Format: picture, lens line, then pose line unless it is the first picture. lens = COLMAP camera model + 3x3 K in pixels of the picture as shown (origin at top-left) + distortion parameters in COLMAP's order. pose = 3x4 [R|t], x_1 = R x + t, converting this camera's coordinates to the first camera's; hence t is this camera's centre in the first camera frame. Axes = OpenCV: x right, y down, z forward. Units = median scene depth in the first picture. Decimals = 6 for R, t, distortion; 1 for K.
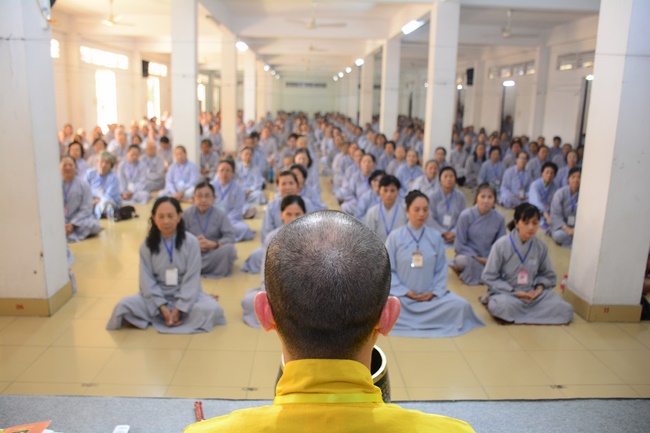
lens RADIAL K [[557.3, 0, 325.0], [0, 557.3, 216.5], [0, 0, 1]] dist [-0.120528, 0.006786]
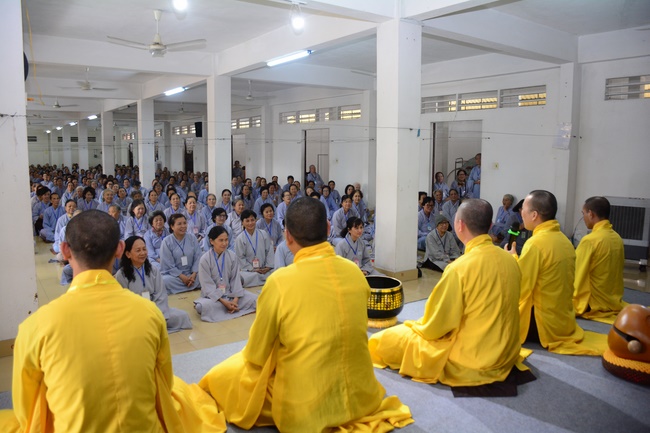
lens RADIAL K [[557.3, 0, 325.0], [0, 557.3, 216.5], [0, 0, 1]] dist [-0.120528, 0.006786]
pose [[0.814503, -0.083643, 0.574097, -0.534785], [0.127369, 0.991191, -0.036293, 0.017790], [-0.566005, 0.102683, 0.817982, -0.255361]]
